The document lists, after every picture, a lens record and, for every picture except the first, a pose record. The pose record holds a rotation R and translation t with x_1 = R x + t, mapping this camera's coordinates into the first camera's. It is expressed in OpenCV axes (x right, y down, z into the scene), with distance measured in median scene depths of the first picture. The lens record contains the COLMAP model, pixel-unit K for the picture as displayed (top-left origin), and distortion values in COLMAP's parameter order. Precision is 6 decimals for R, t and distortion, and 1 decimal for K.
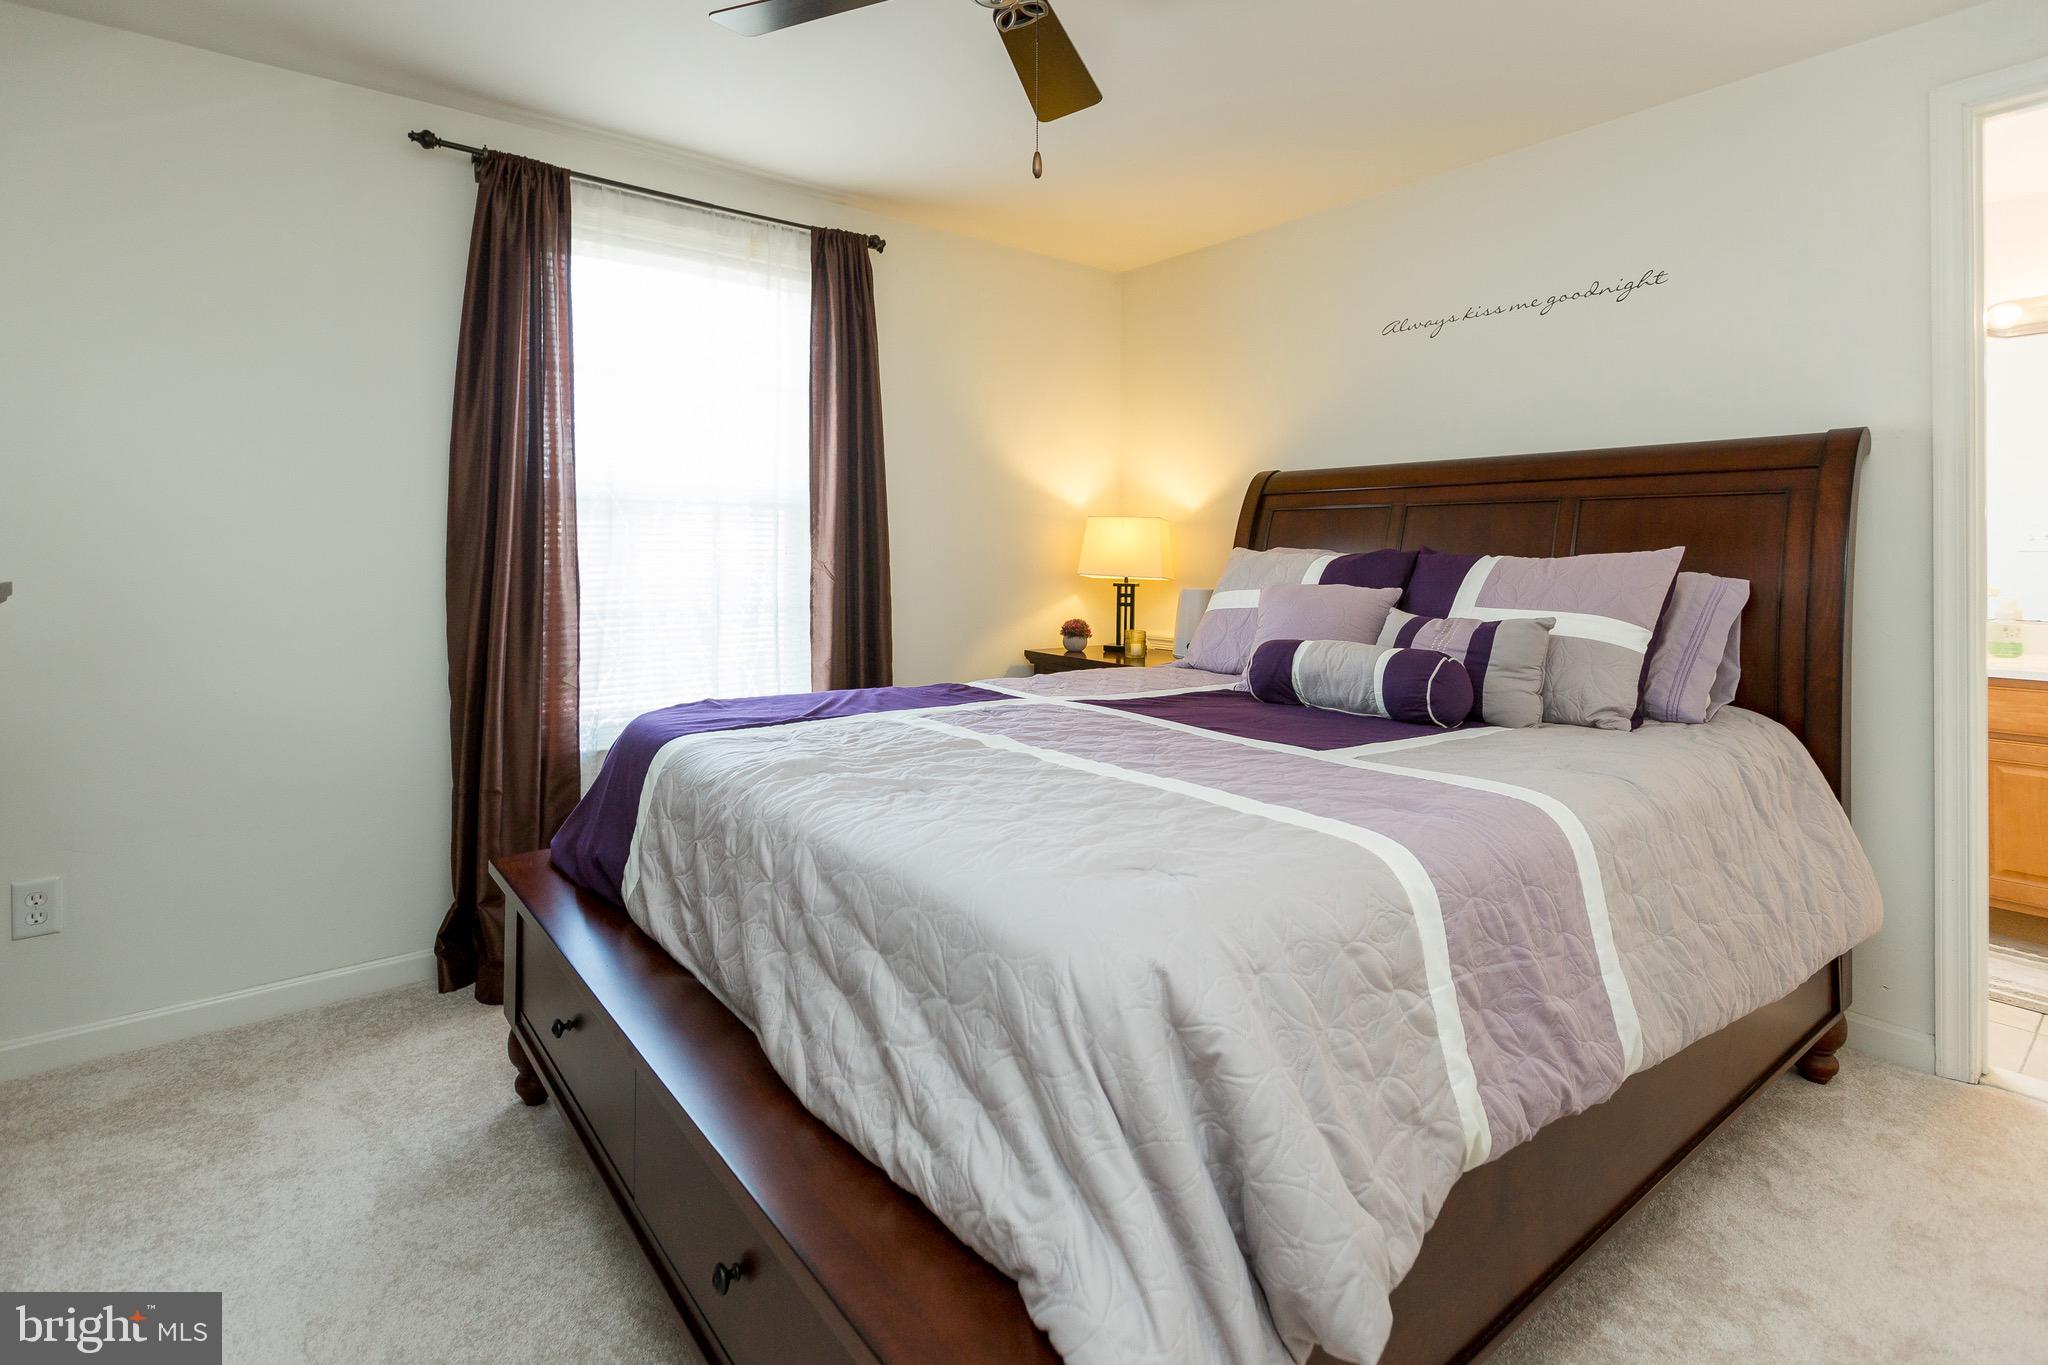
lens RADIAL K [[1002.2, 0, 1021.4], [0, 1002.2, 542.5], [0, 0, 1]] dist [-0.000259, -0.000230]
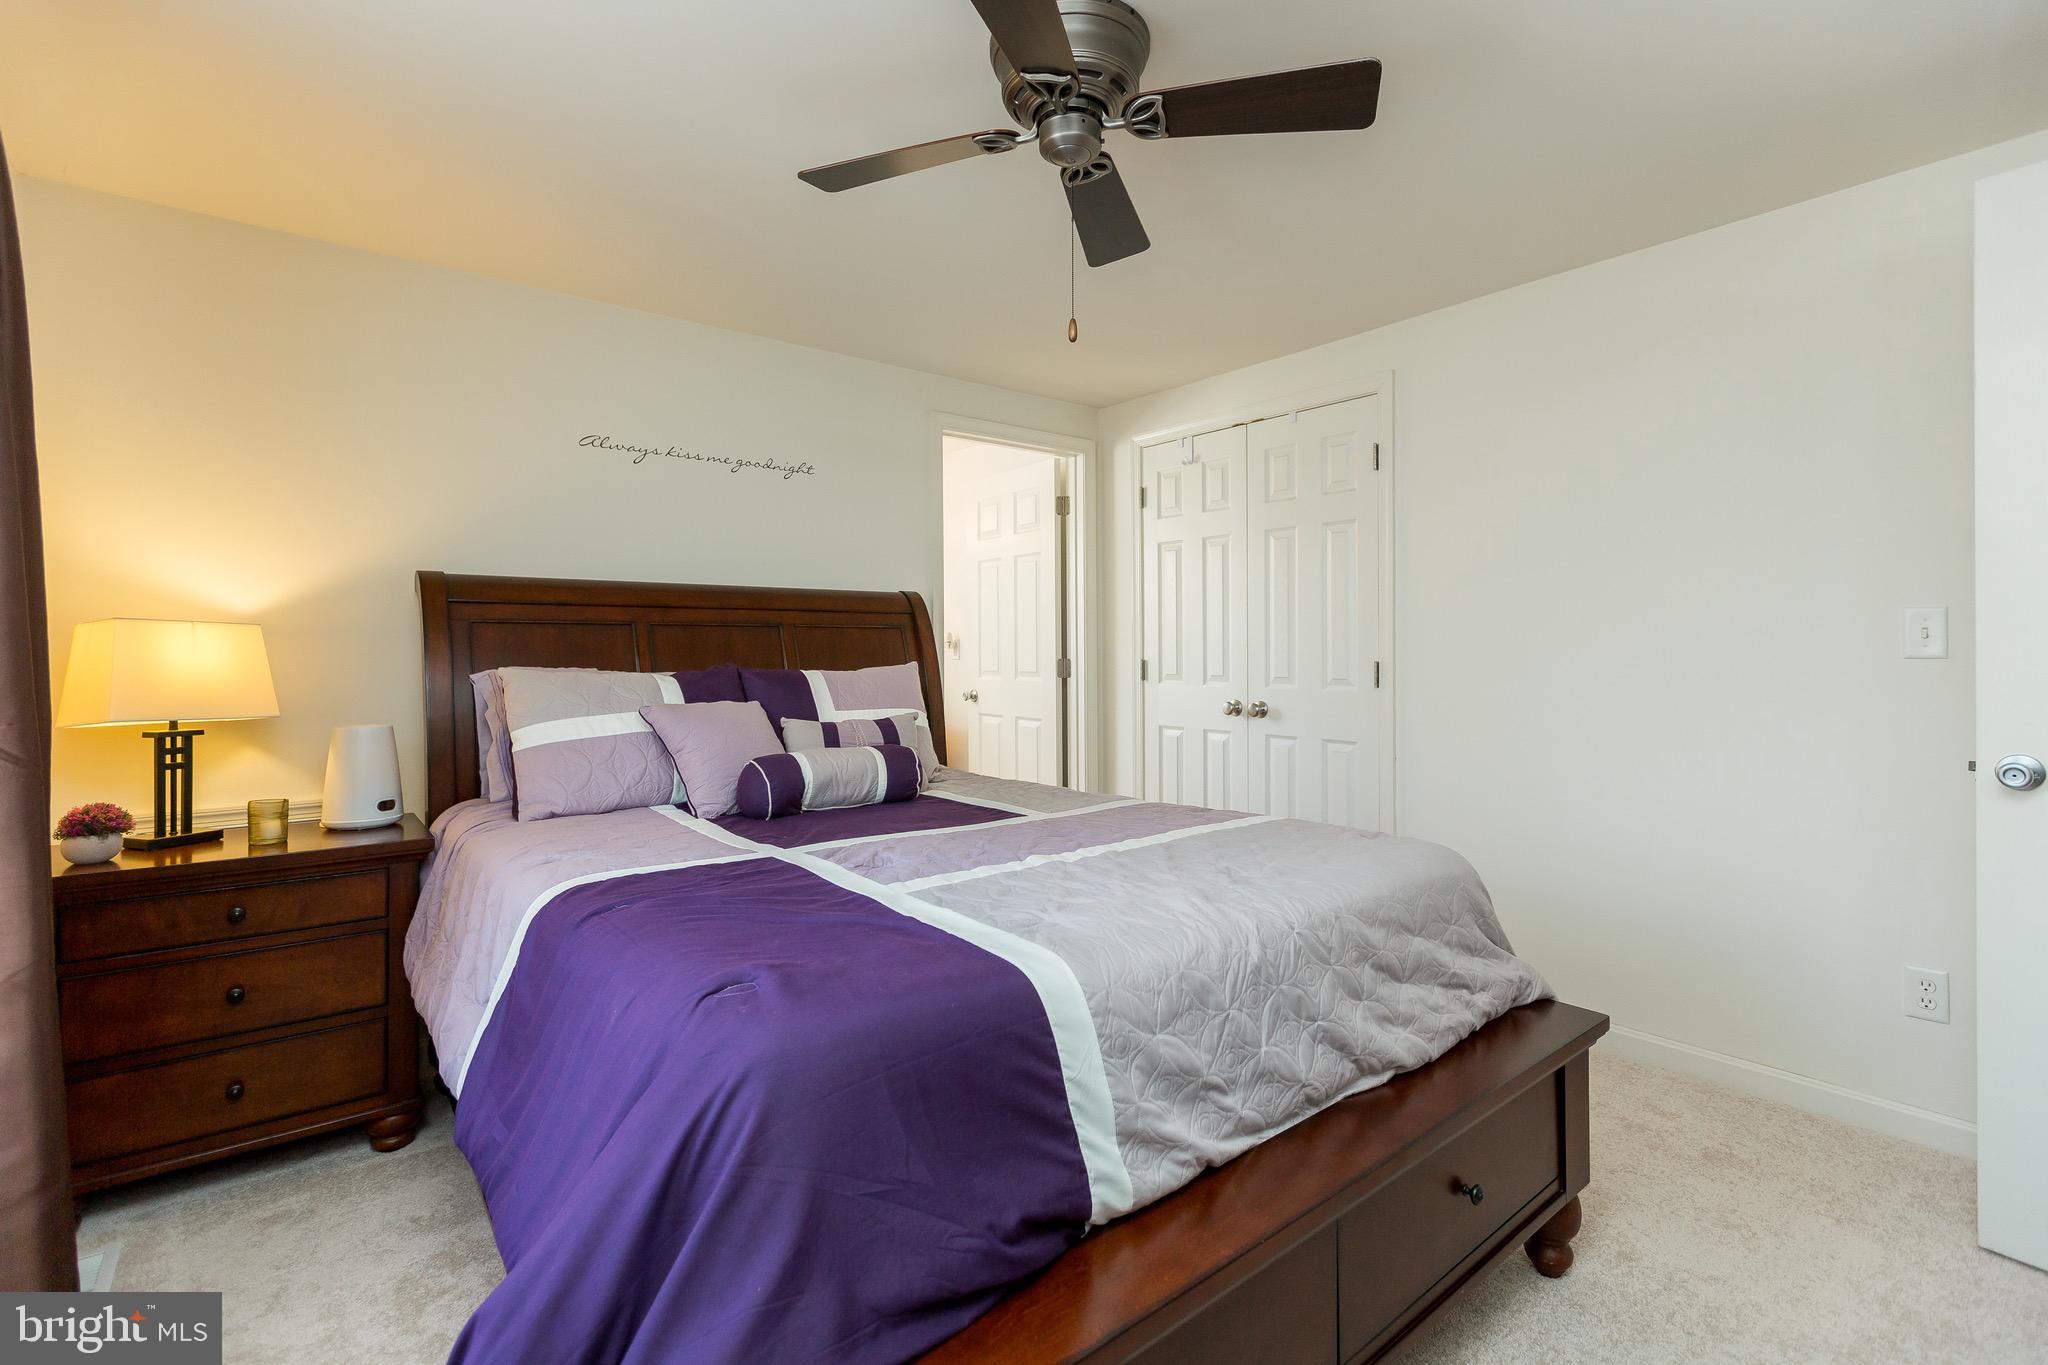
lens RADIAL K [[965.7, 0, 1022.9], [0, 965.7, 644.2], [0, 0, 1]] dist [-0.000705, -0.000013]
pose [[-0.037083, 0.002707, 0.999309, -0.601870], [-0.001930, 0.999994, -0.002780, -0.013316], [-0.999310, -0.002032, -0.037077, 0.622041]]
